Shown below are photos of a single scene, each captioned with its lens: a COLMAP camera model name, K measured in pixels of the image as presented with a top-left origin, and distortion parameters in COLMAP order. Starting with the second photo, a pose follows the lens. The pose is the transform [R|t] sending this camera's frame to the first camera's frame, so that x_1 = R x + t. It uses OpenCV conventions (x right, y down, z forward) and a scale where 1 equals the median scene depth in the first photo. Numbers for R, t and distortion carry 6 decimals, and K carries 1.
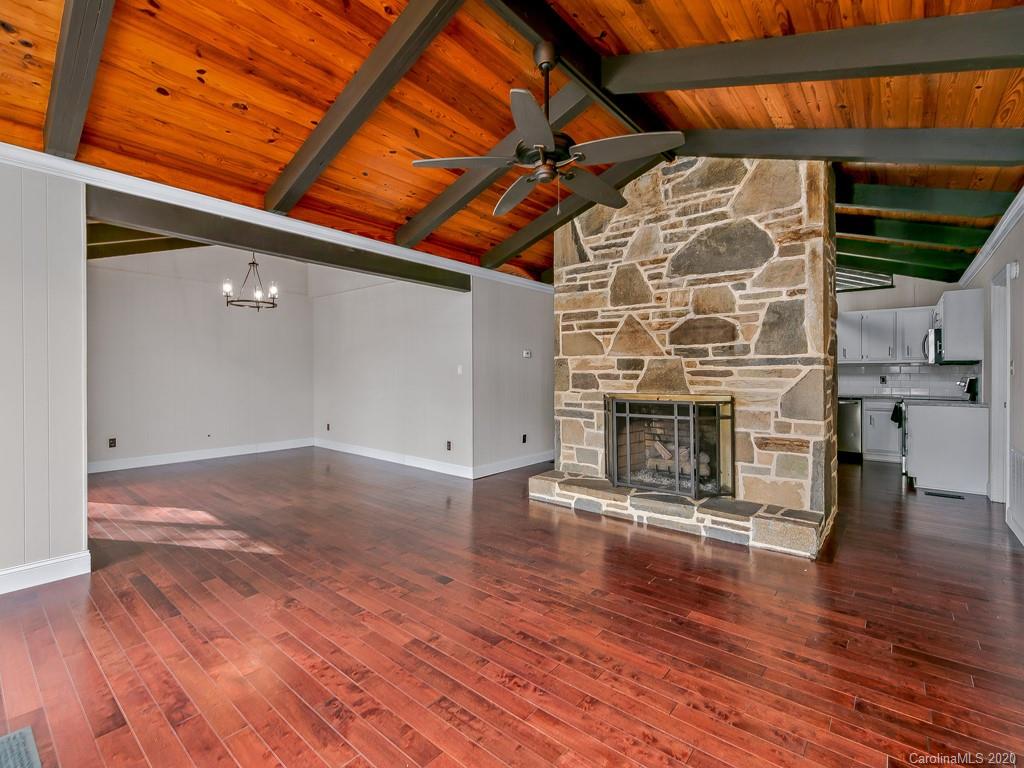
lens RADIAL K [[472.0, 0, 511.5], [0, 472.0, 376.1], [0, 0, 1]] dist [-0.000734, -0.000197]
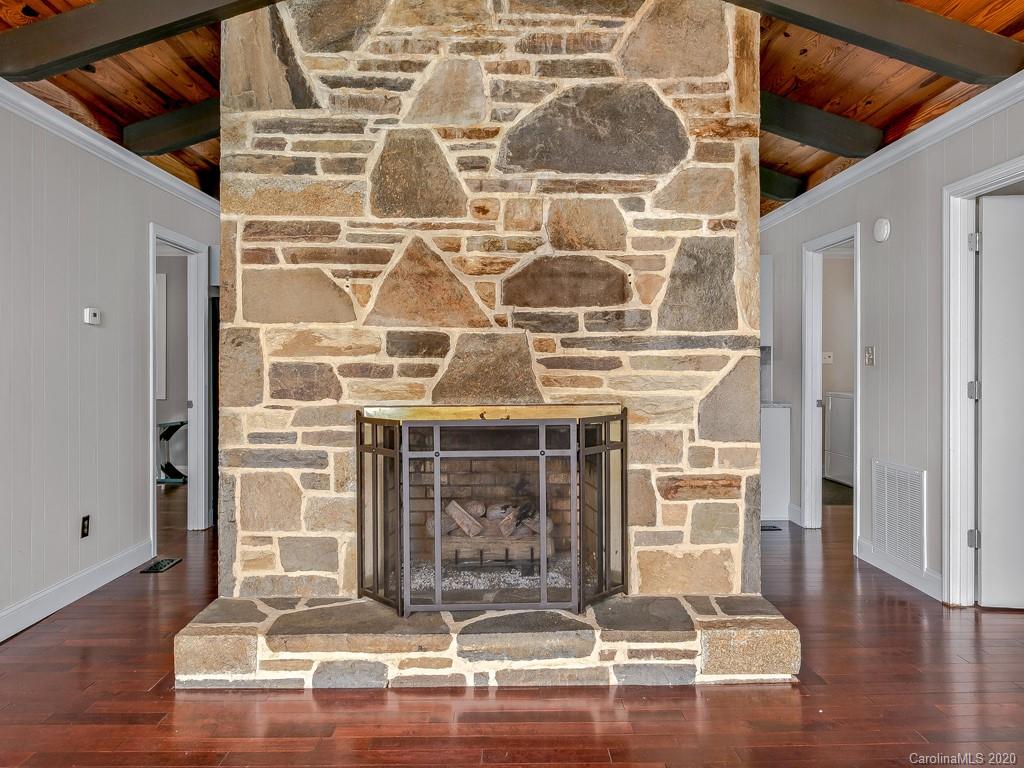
lens RADIAL K [[753.9, 0, 512.0], [0, 753.9, 360.4], [0, 0, 1]] dist [0.001338, 0.003145]
pose [[0.755041, 0.005799, 0.655652, -0.179157], [0.005367, 0.999873, -0.015024, 0.003109], [-0.655656, 0.014862, 0.754914, 0.402866]]
